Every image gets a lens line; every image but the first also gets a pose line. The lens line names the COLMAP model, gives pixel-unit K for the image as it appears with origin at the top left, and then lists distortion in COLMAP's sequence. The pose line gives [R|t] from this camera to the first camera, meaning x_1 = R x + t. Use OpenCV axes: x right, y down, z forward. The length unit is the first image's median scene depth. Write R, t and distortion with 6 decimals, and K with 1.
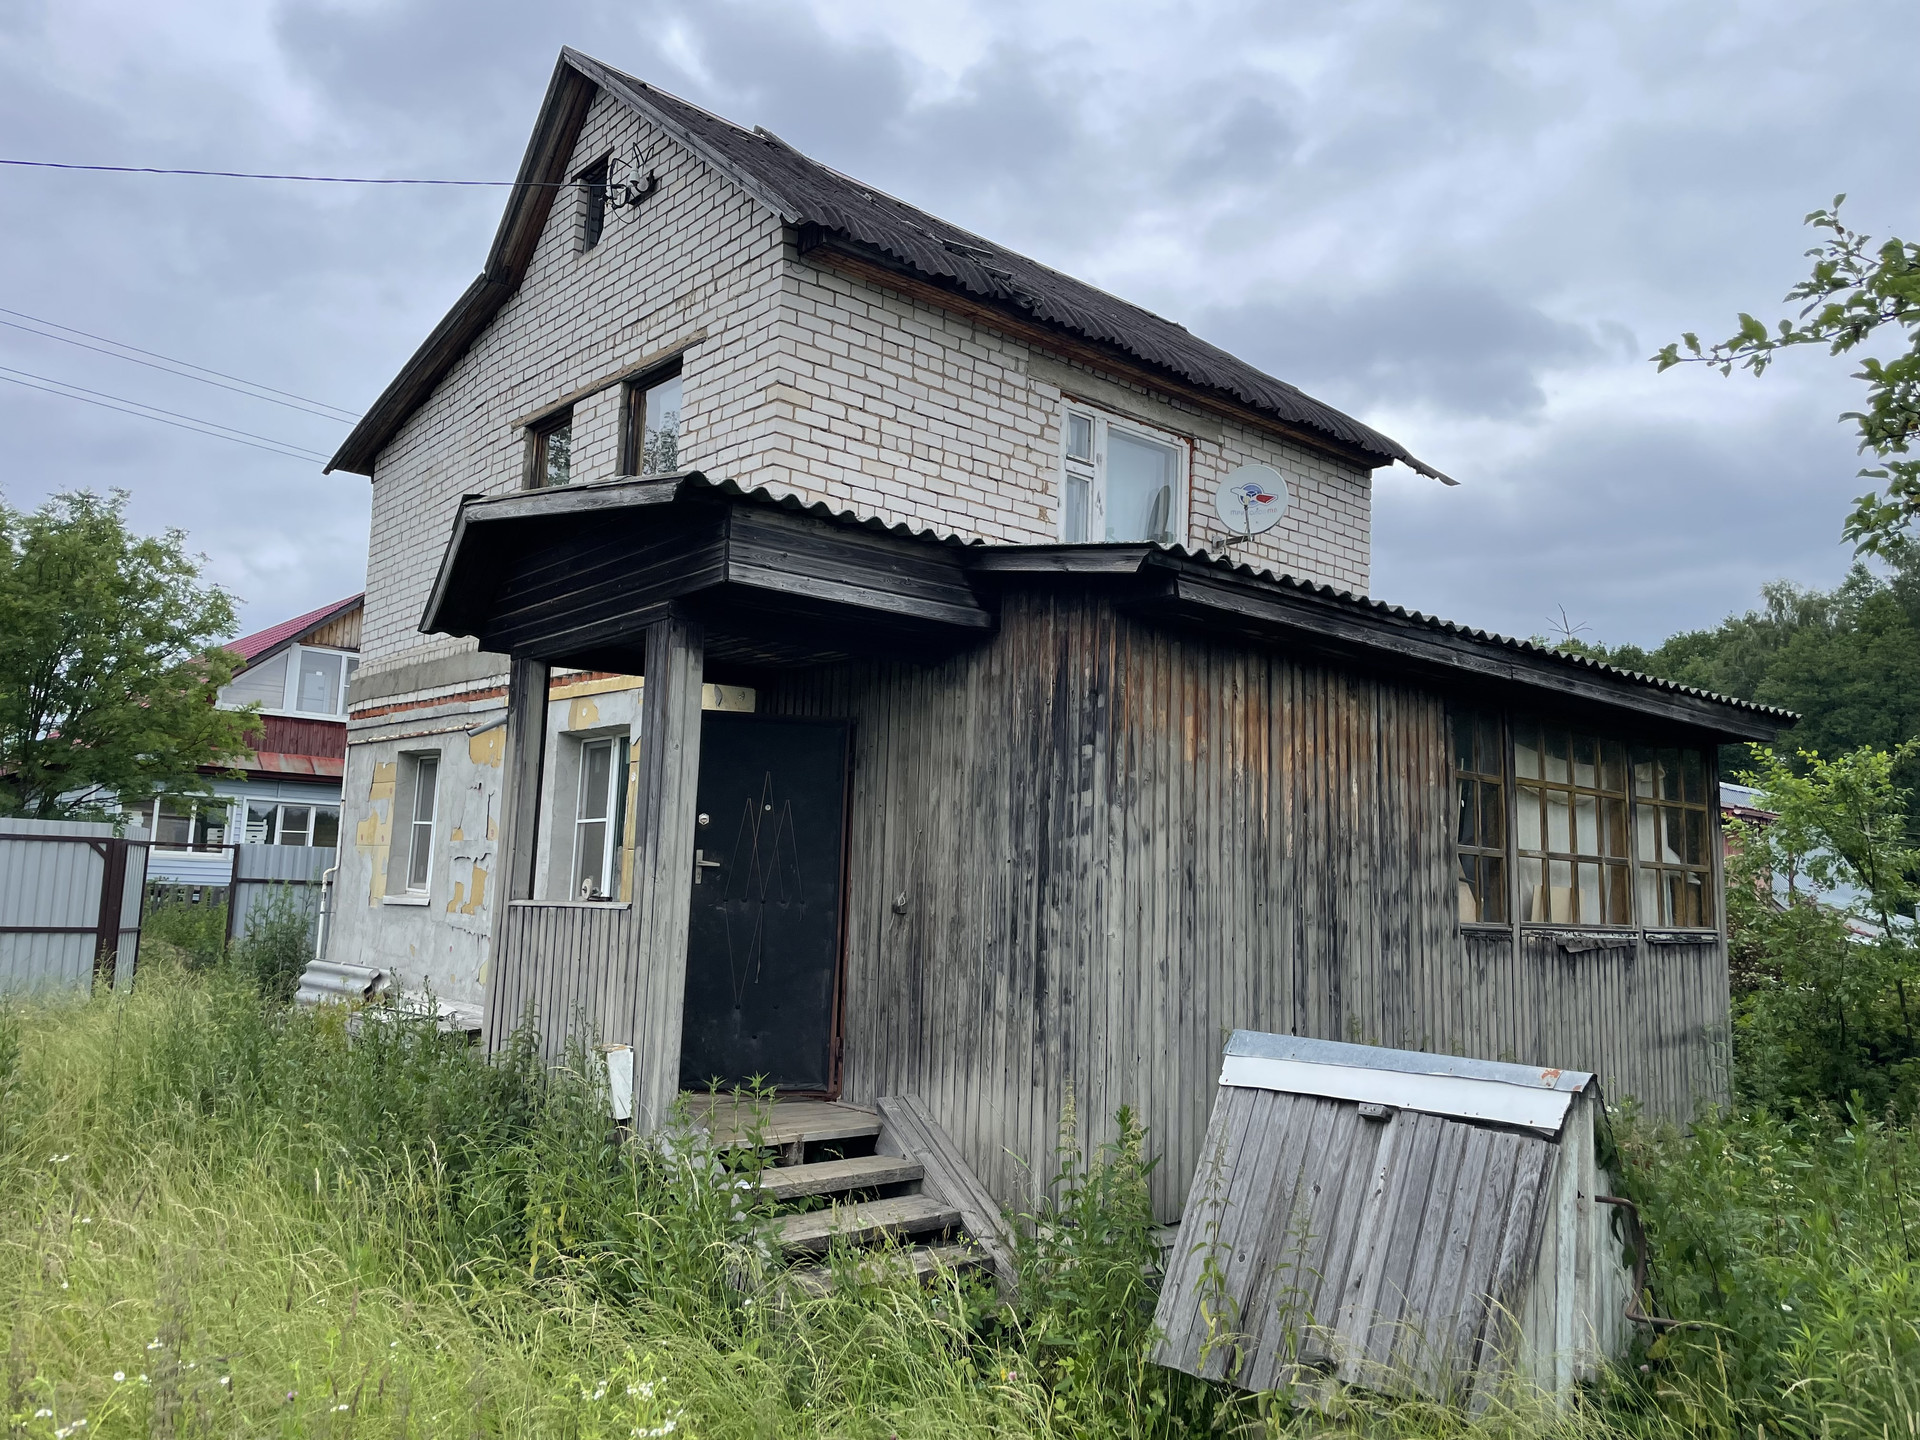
lens RADIAL K [[1460.6, 0, 960.0], [0, 1460.6, 720.0], [0, 0, 1]] dist [0.032947, -0.105507]
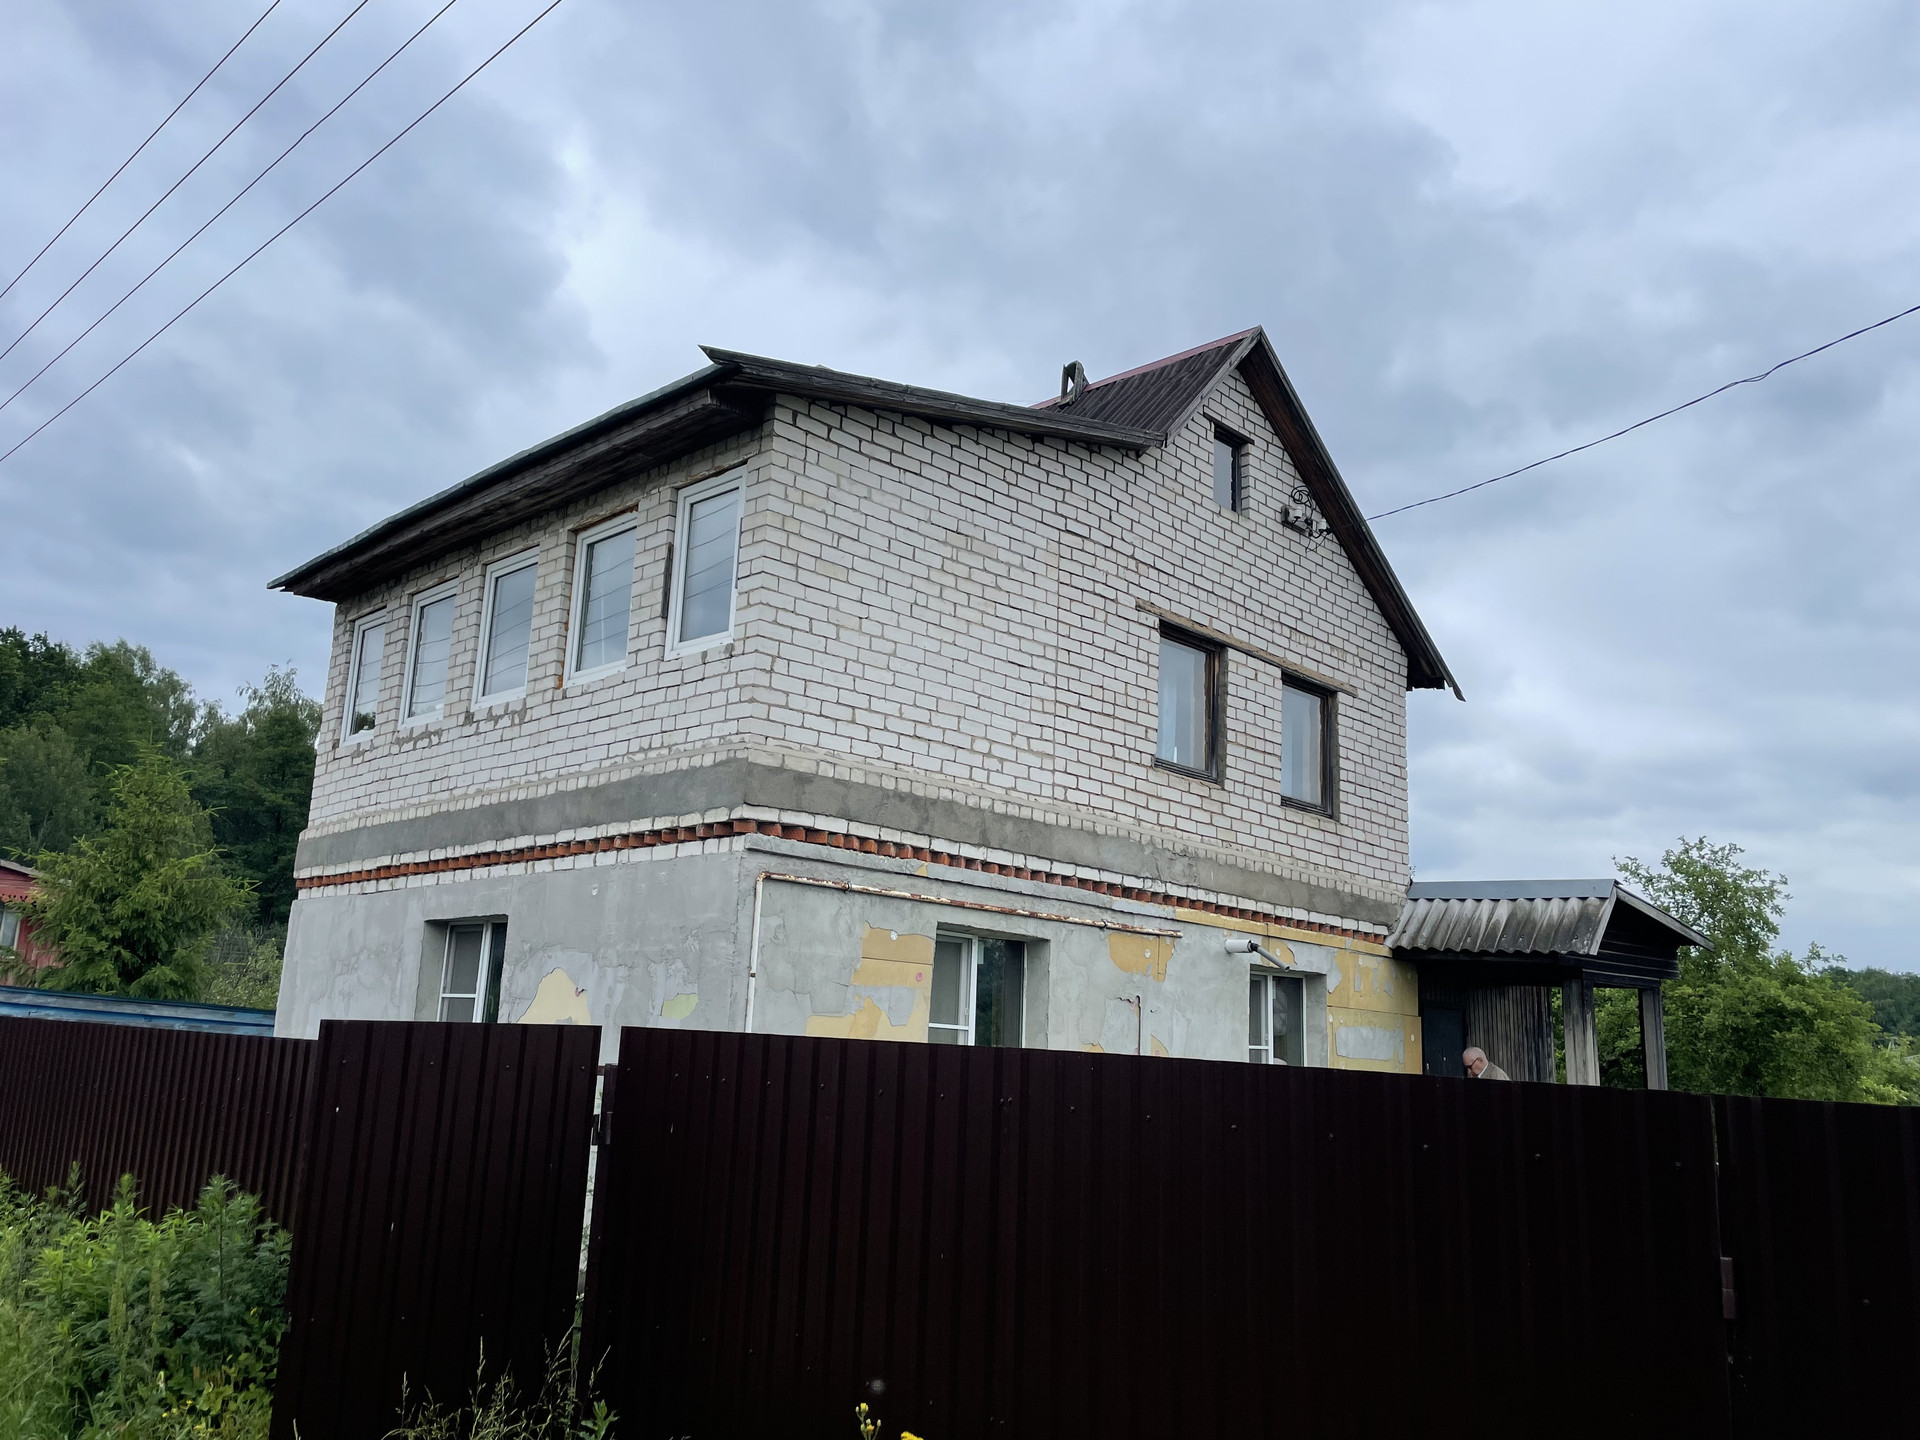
lens RADIAL K [[1413.0, 0, 967.6], [0, 1413.0, 726.7], [0, 0, 1]] dist [0.092601, -0.094342]
pose [[-0.072333, 0.180787, 0.980859, -1.260336], [-0.158014, 0.968937, -0.190242, 0.068310], [-0.984784, -0.168750, -0.041519, 1.223855]]
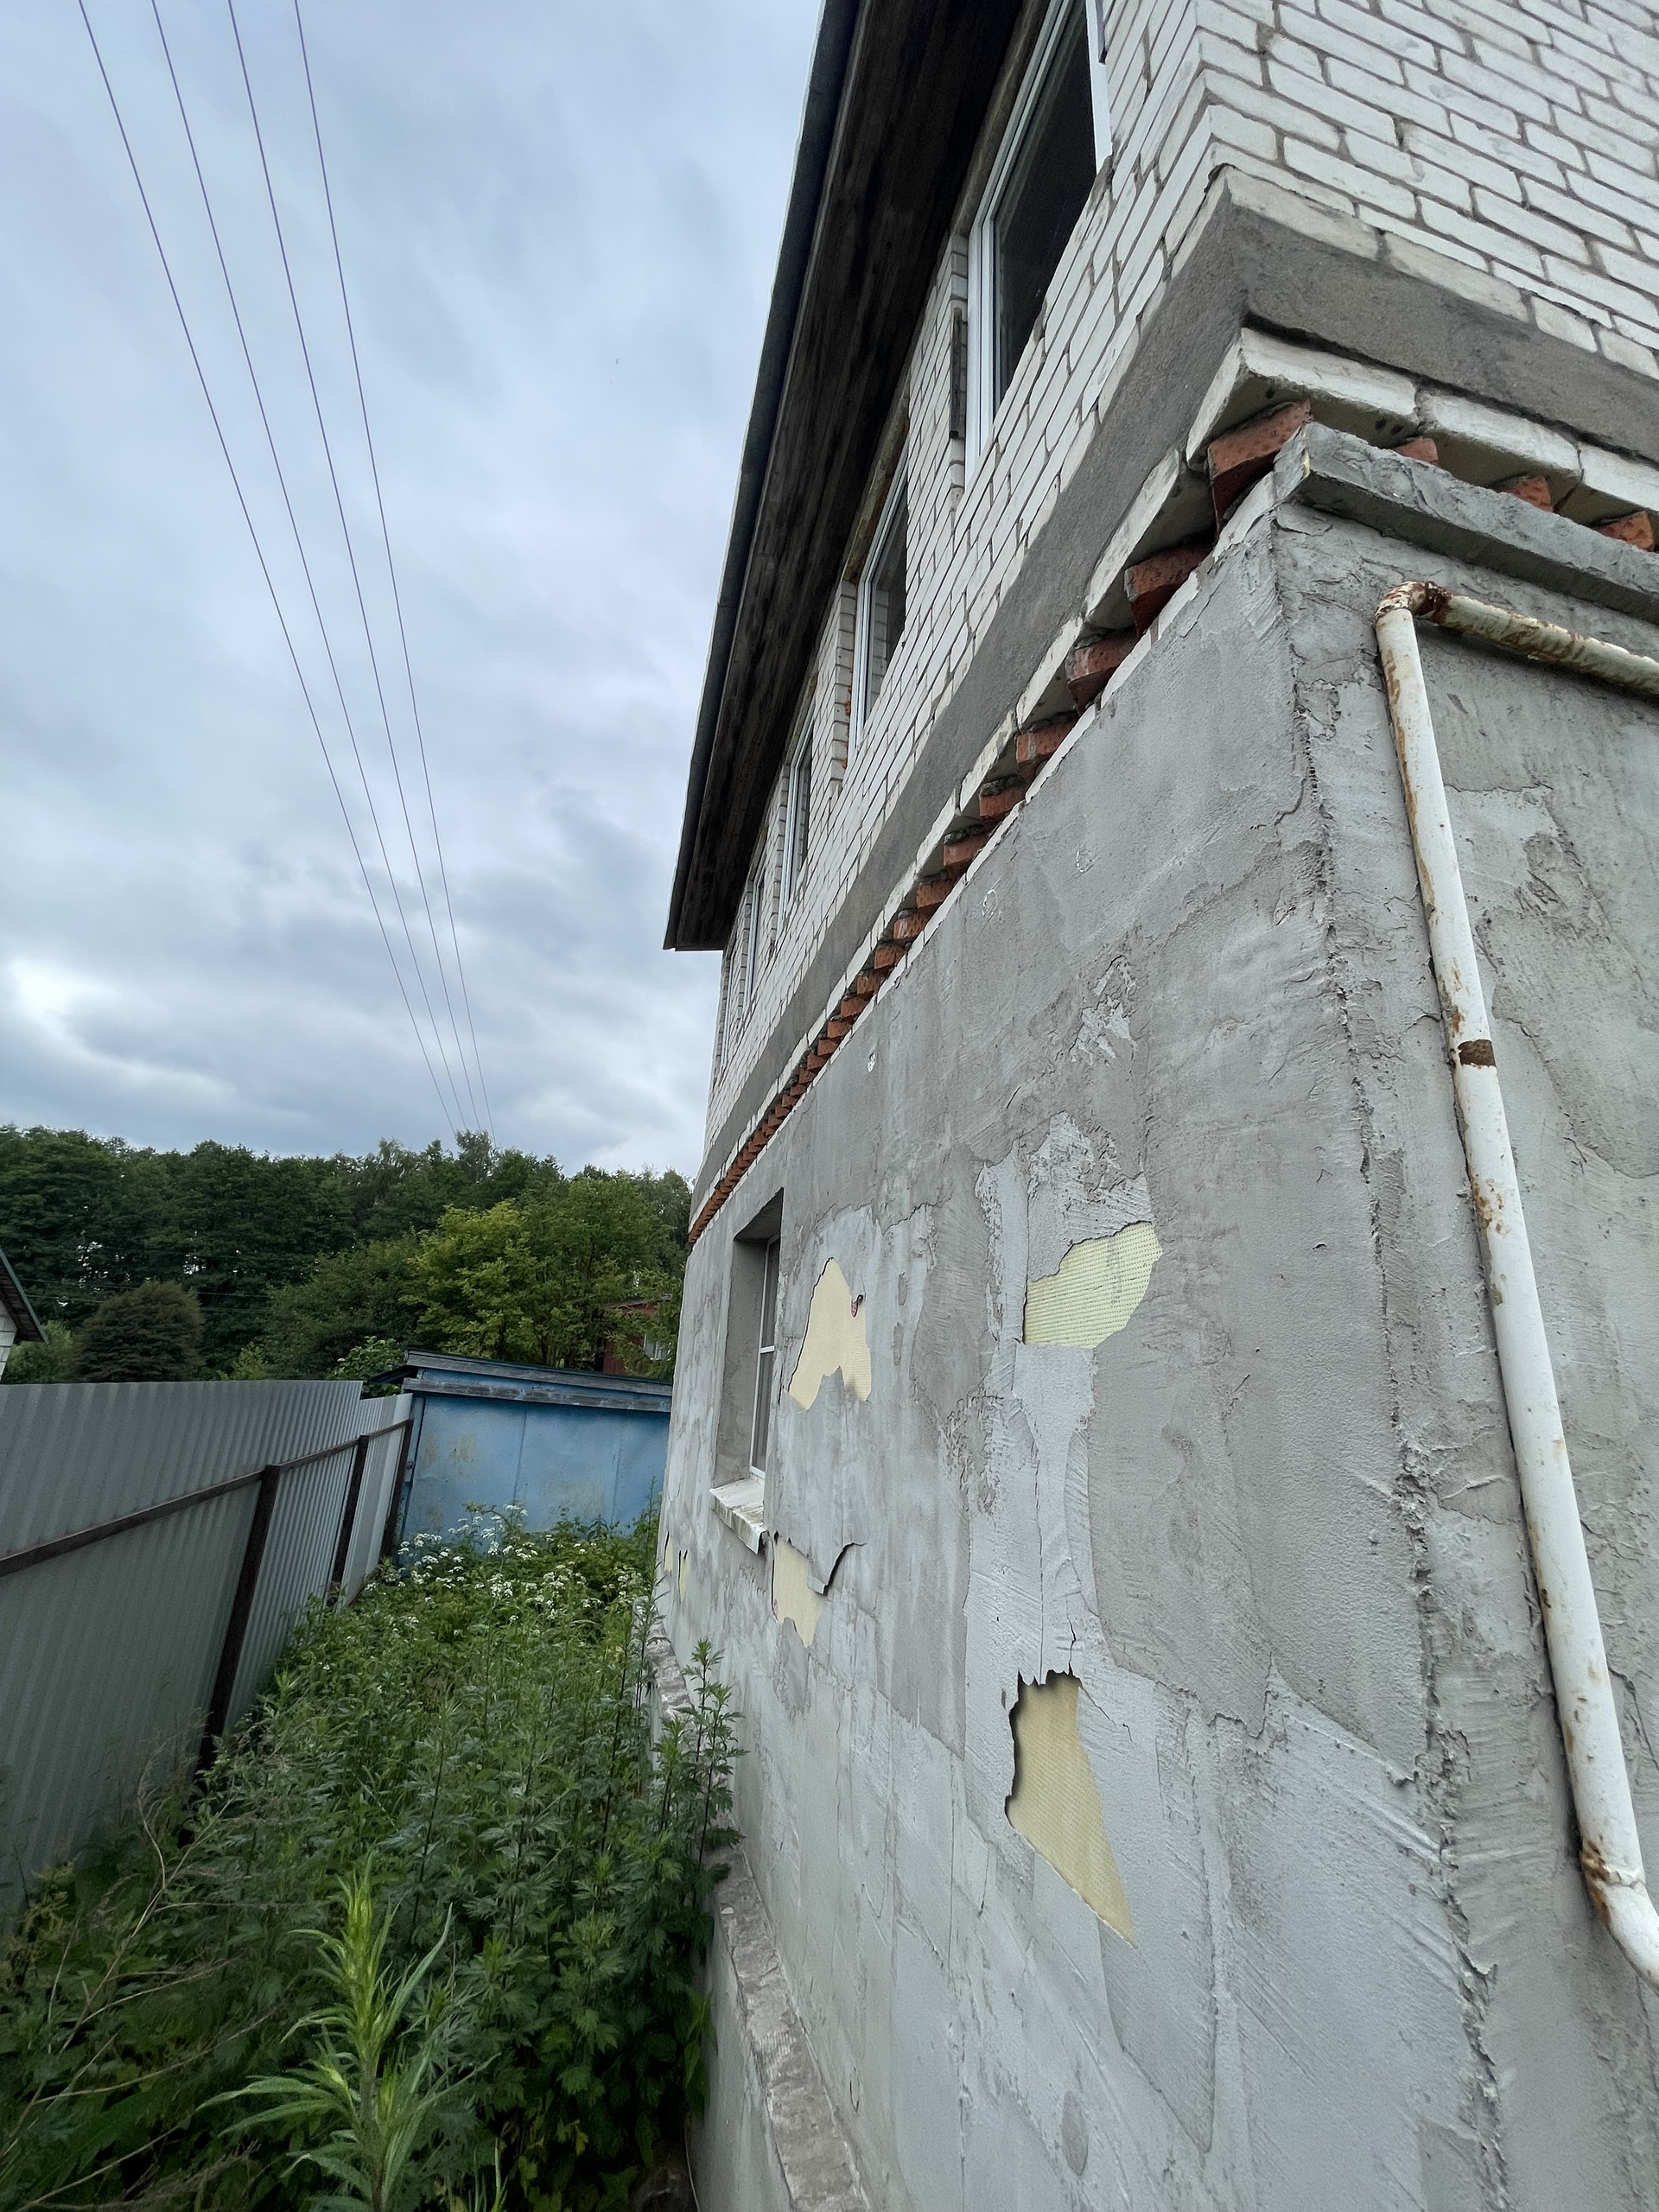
lens RADIAL K [[885.6, 0, 821.2], [0, 885.6, 1105.4], [0, 0, 1]] dist [-0.002222, -0.000407]
pose [[0.456944, 0.282214, 0.843538, -0.627299], [-0.151664, 0.959166, -0.238742, 0.099953], [-0.876470, -0.018842, 0.481087, 1.290685]]
